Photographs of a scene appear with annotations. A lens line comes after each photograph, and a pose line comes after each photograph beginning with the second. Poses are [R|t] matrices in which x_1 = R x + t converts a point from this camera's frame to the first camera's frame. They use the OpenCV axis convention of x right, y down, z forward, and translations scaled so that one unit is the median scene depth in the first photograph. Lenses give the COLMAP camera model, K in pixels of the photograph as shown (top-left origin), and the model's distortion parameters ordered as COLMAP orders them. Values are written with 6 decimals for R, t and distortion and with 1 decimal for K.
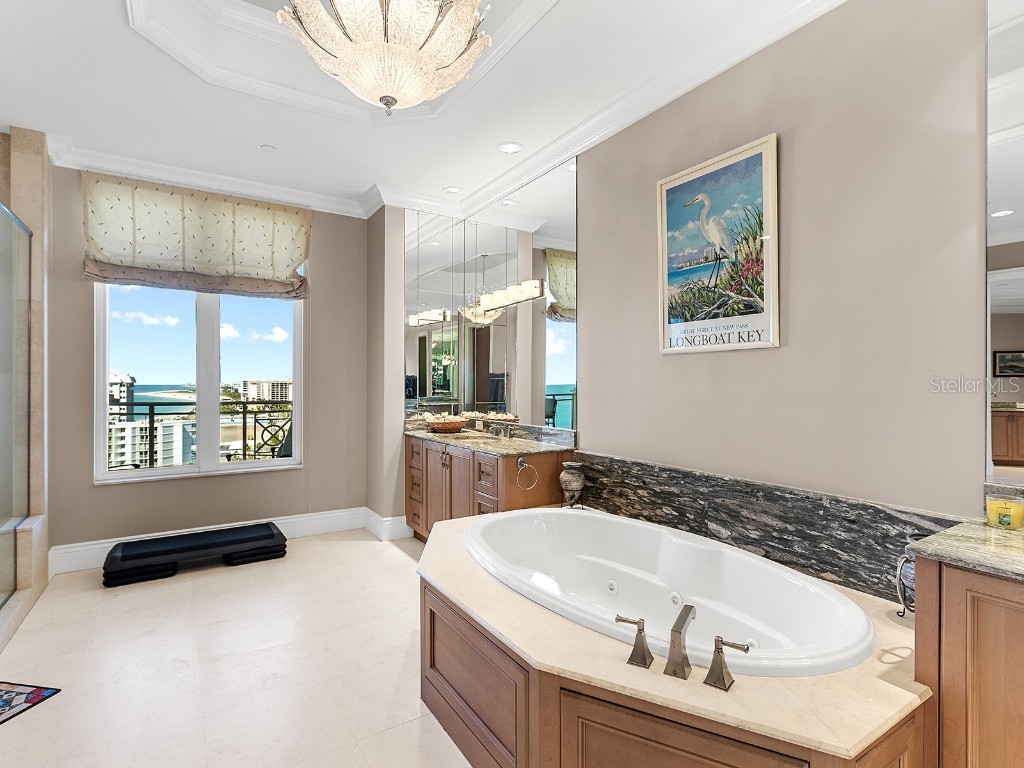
lens RADIAL K [[509.9, 0, 520.7], [0, 509.9, 382.3], [0, 0, 1]] dist [-0.001440, -0.001472]
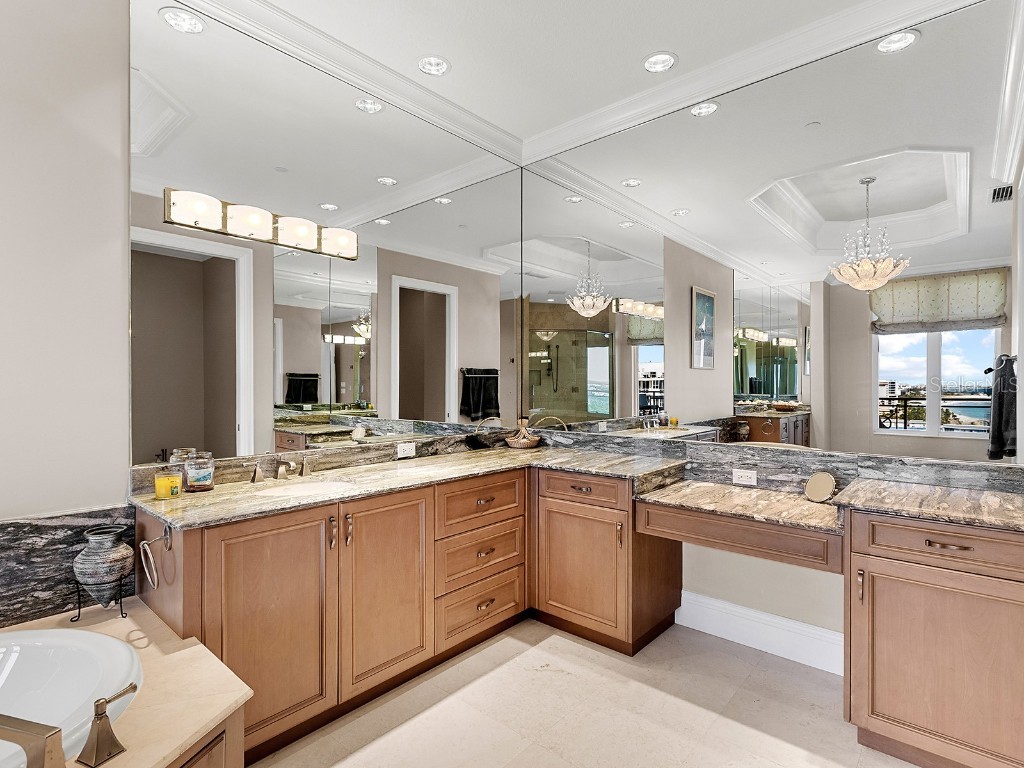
lens RADIAL K [[509.9, 0, 520.7], [0, 509.9, 382.3], [0, 0, 1]] dist [-0.001440, -0.001472]
pose [[-0.264165, -0.000430, 0.964477, -0.155780], [-0.001602, 0.999999, 0.000007, 0.000624], [-0.964476, -0.001543, -0.264165, 0.163563]]
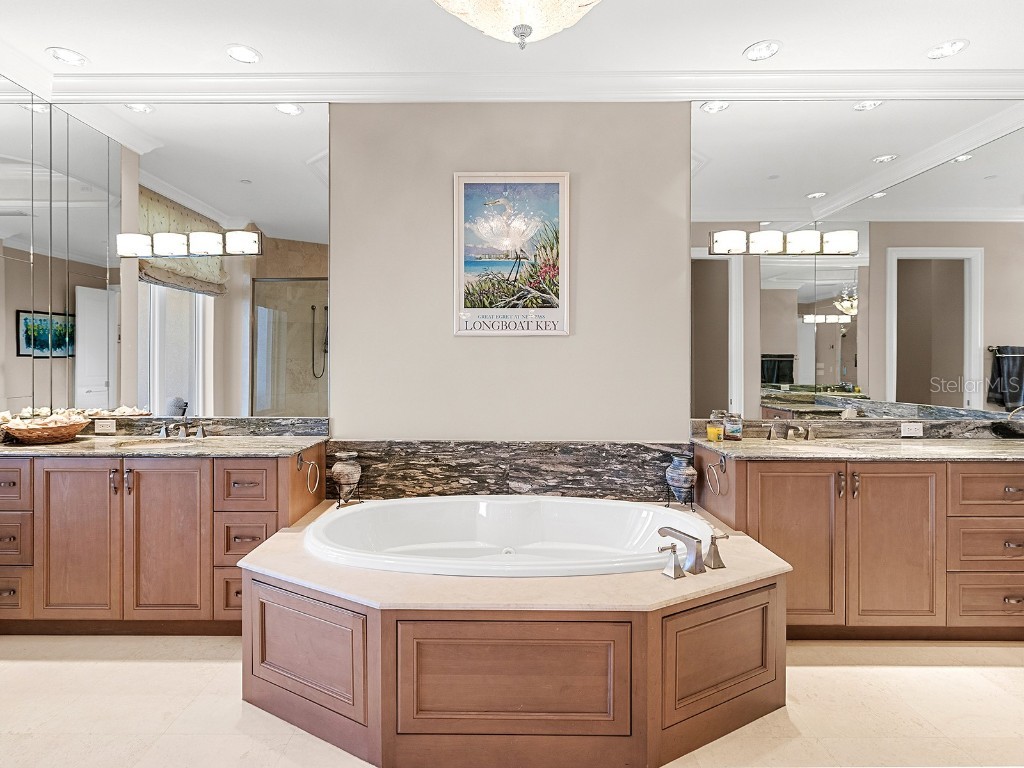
lens RADIAL K [[517.9, 0, 506.2], [0, 517.9, 363.2], [0, 0, 1]] dist [-0.002850, -0.000274]
pose [[0.569152, -0.000712, 0.822232, -0.334813], [-0.001424, 0.999997, 0.001851, 0.000080], [-0.822231, -0.002225, 0.569150, 0.182236]]
